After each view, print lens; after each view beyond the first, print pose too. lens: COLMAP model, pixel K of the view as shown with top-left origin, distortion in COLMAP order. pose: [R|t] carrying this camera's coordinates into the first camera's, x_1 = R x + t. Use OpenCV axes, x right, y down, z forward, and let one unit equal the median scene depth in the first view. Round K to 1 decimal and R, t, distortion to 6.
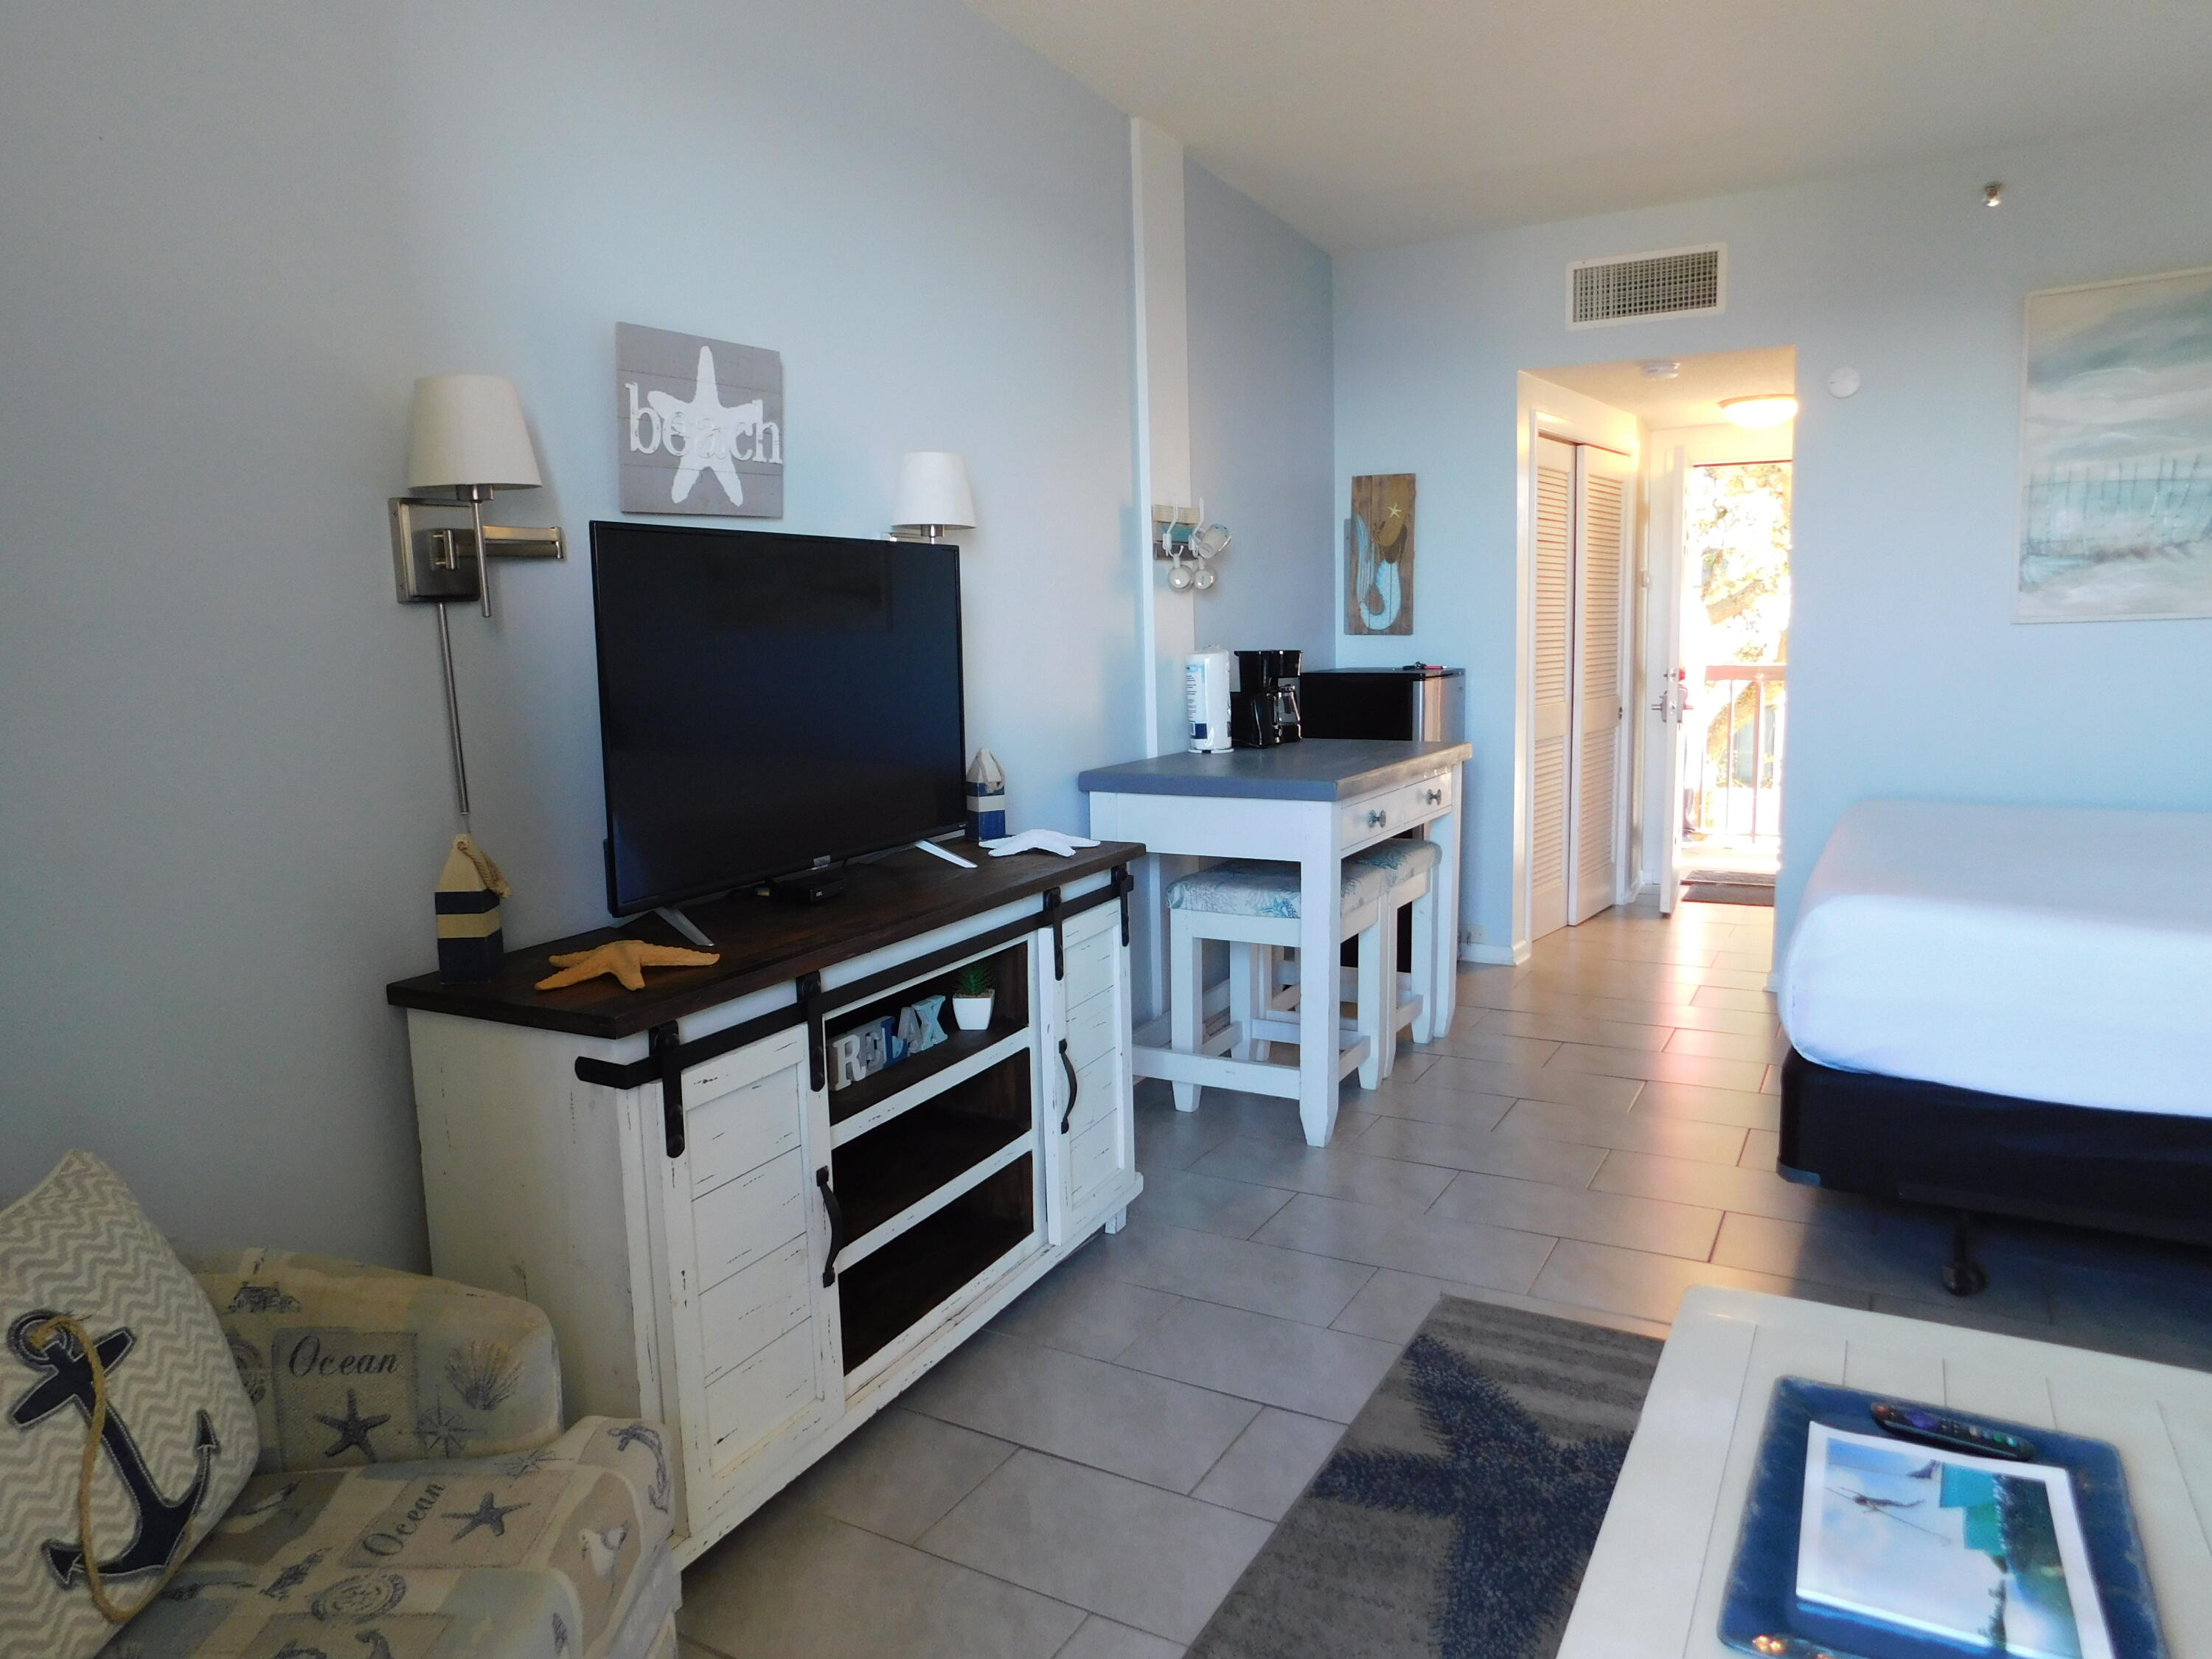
lens RADIAL K [[1451.8, 0, 1097.4], [0, 1451.8, 824.1], [0, 0, 1]] dist [-0.058725, 0.045501]
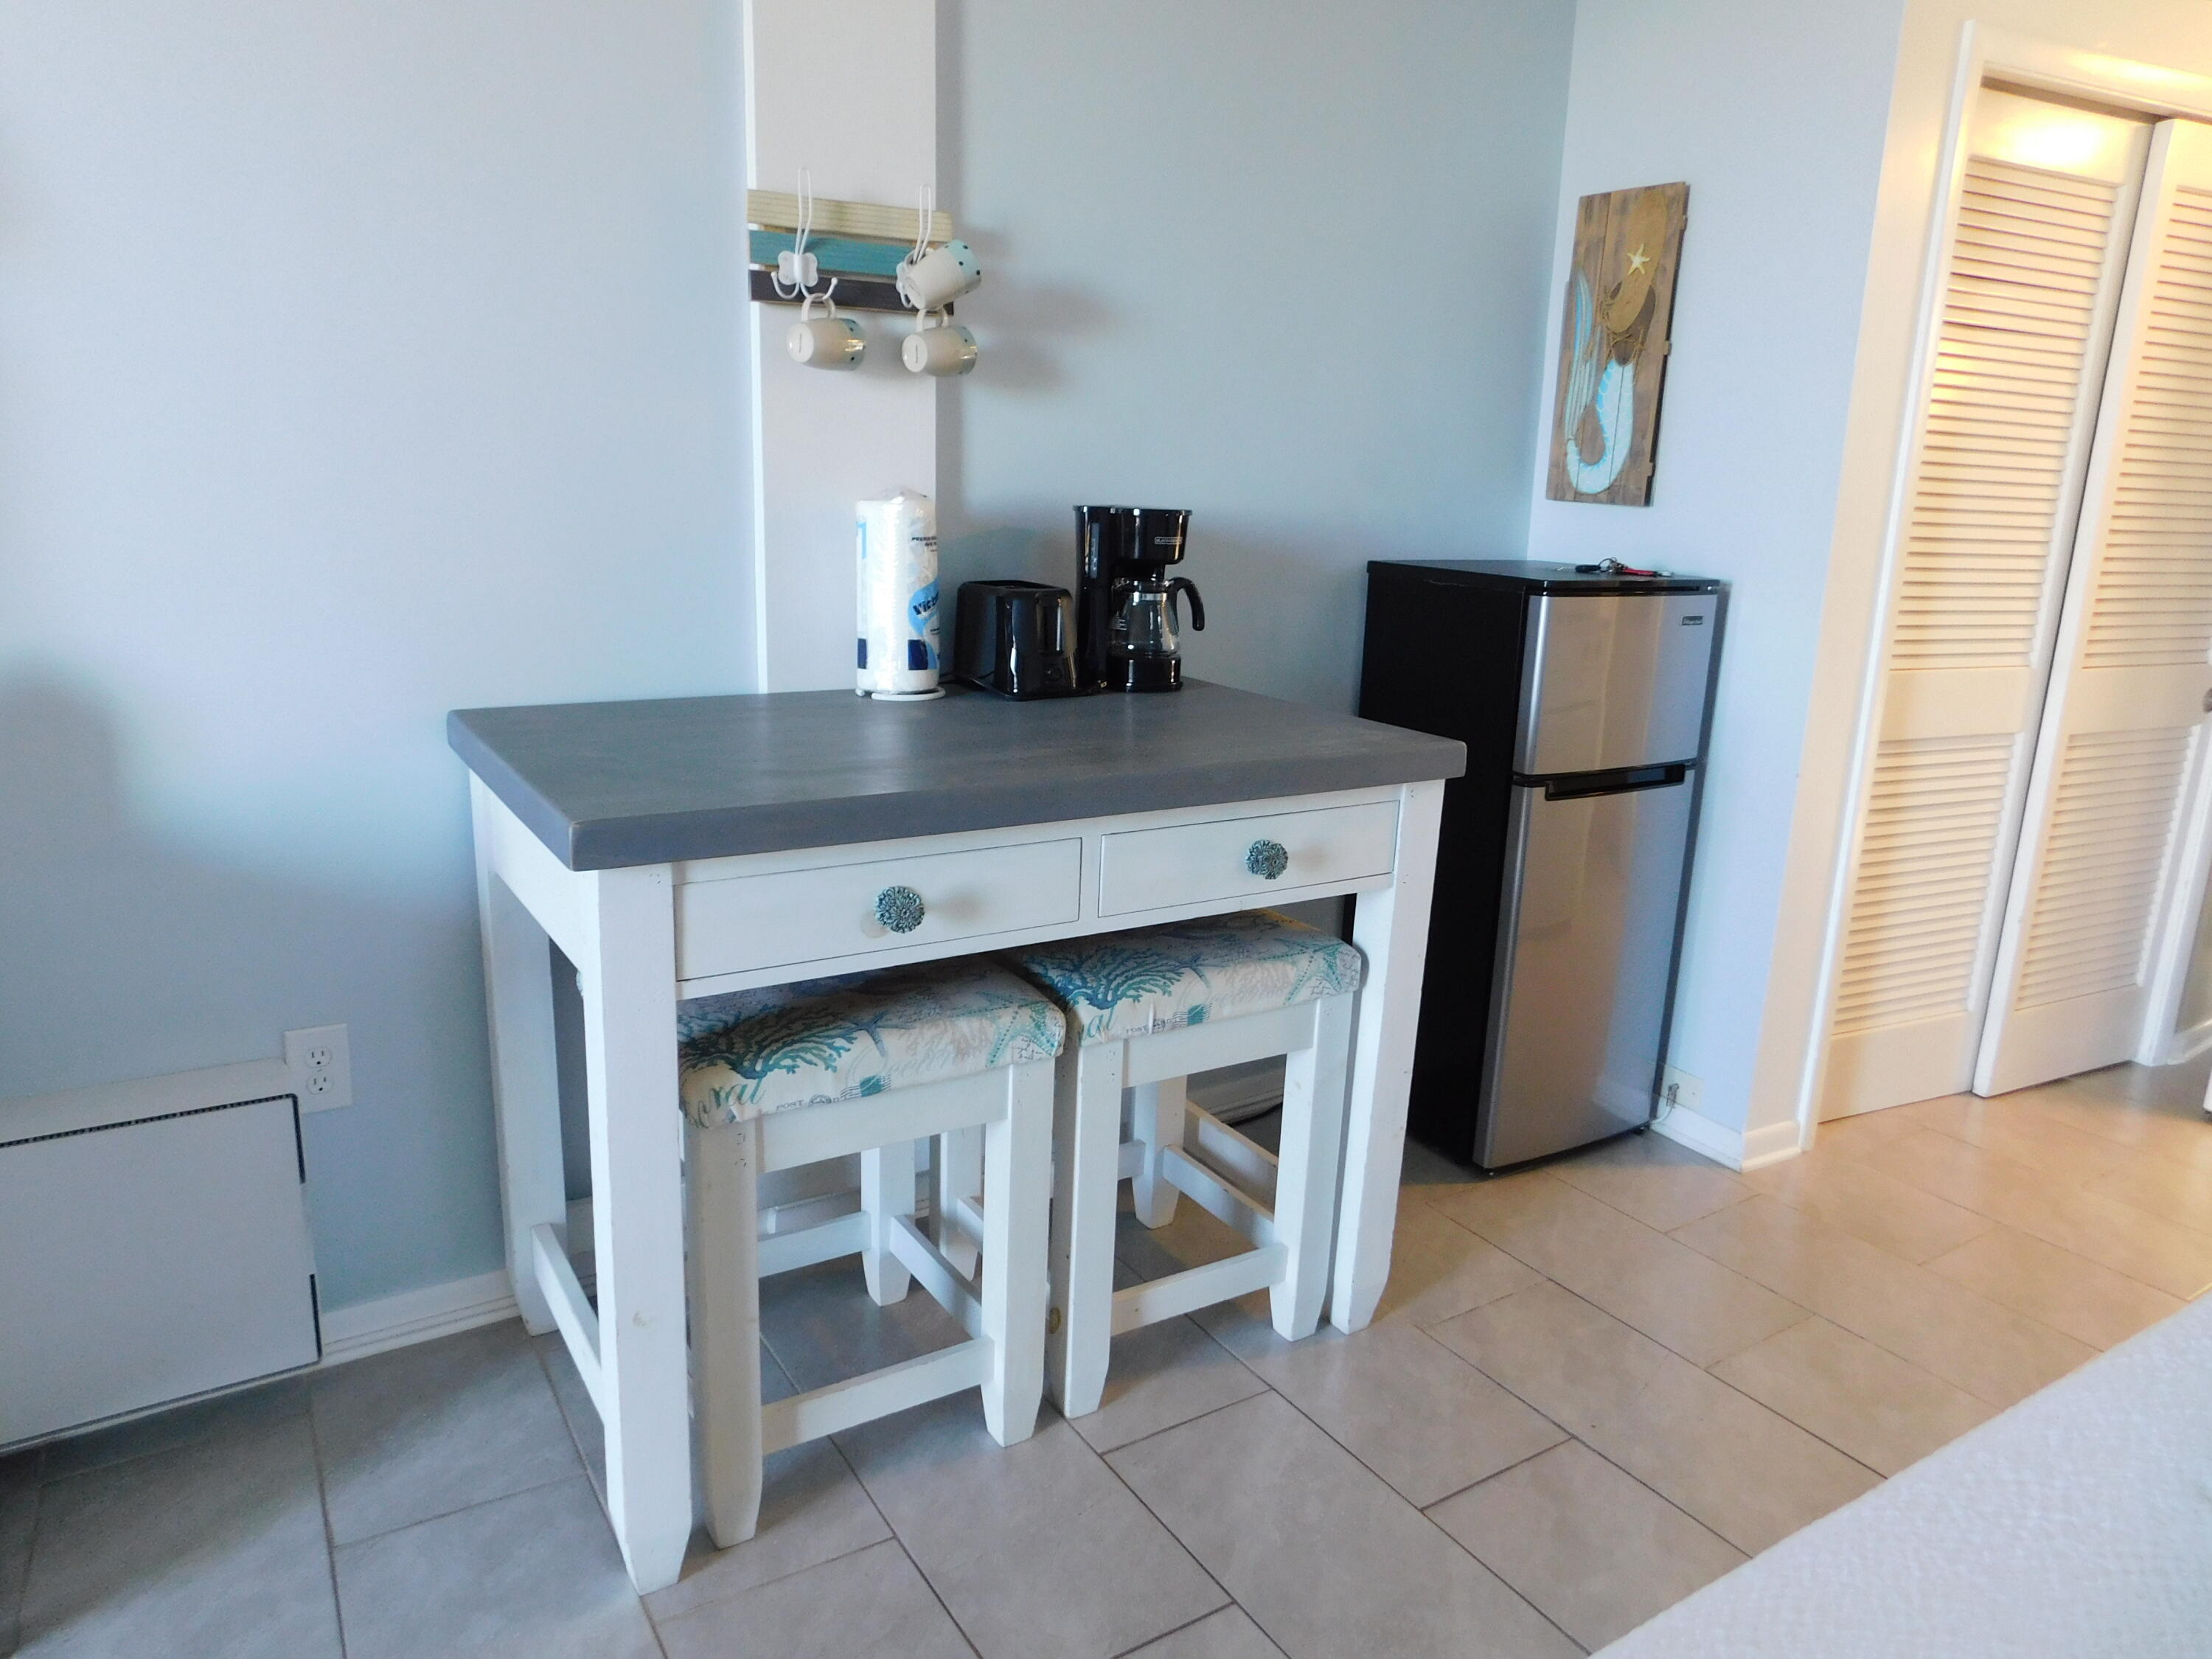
lens RADIAL K [[1451.8, 0, 1097.4], [0, 1451.8, 824.1], [0, 0, 1]] dist [-0.058725, 0.045501]
pose [[0.878396, 0.163649, -0.449044, 0.643785], [-0.118510, 0.984788, 0.127071, -0.132692], [0.463008, -0.058403, 0.884428, 0.970608]]
